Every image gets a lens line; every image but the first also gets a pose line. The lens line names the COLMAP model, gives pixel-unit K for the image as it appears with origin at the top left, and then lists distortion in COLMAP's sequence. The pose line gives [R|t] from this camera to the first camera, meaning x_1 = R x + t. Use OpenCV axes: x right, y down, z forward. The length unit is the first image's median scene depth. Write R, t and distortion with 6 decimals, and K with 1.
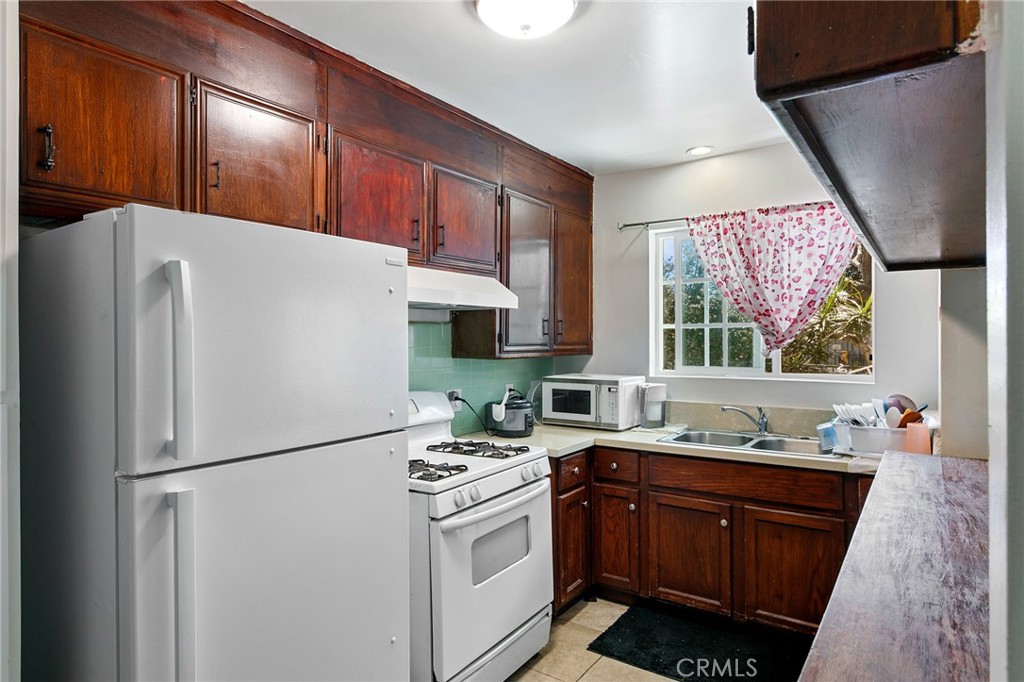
lens RADIAL K [[547.9, 0, 488.2], [0, 547.9, 333.1], [0, 0, 1]] dist [0.014634, -0.002363]
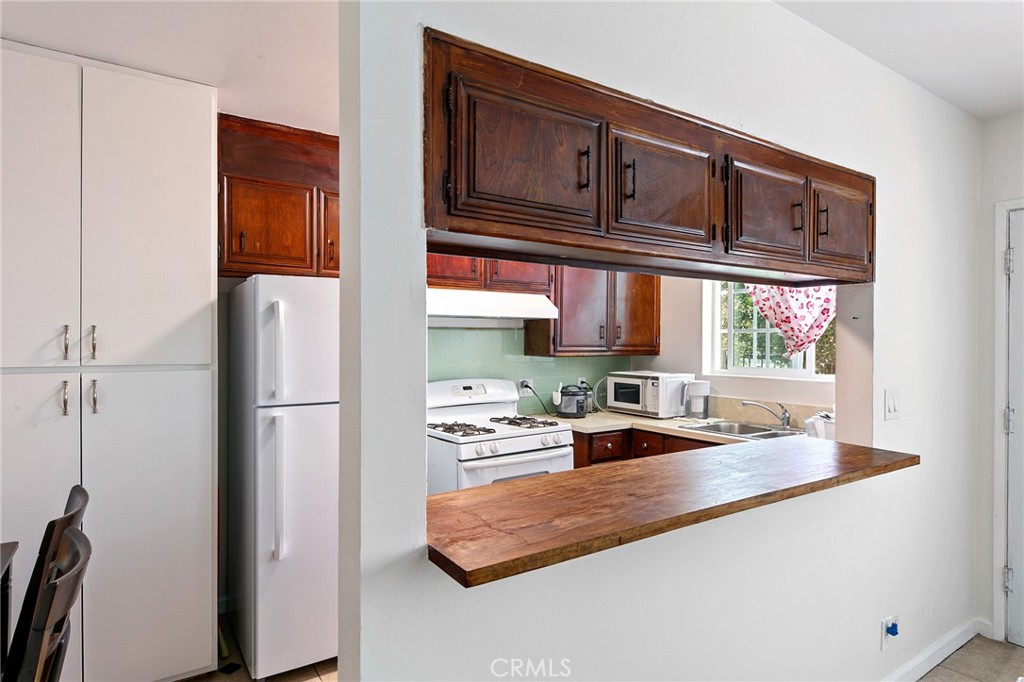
lens RADIAL K [[547.9, 0, 535.6], [0, 547.9, 339.2], [0, 0, 1]] dist [0.014634, -0.002363]
pose [[0.941065, 0.005891, -0.338175, 0.412256], [-0.003057, 0.999956, 0.008911, -0.005505], [0.338212, -0.007352, 0.941041, -0.234214]]
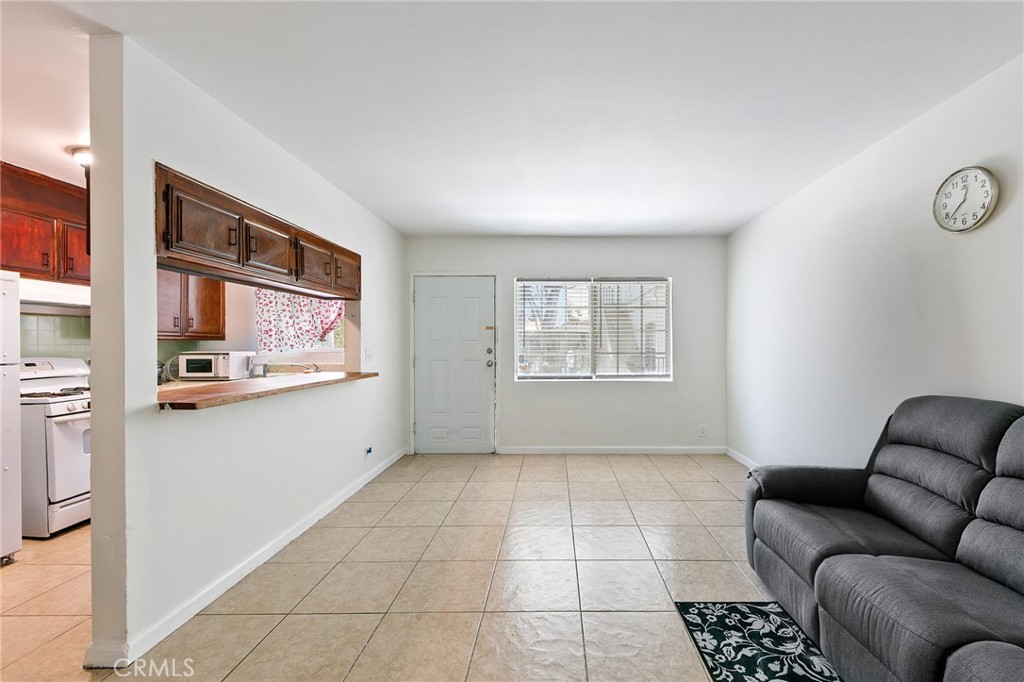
lens RADIAL K [[412.7, 0, 570.6], [0, 412.7, 344.4], [0, 0, 1]] dist [-0.009659, -0.001353]
pose [[0.790483, -0.000224, 0.612484, 0.318308], [-0.002022, 0.999994, 0.002976, 0.056479], [-0.612480, -0.003591, 0.790478, -0.812553]]
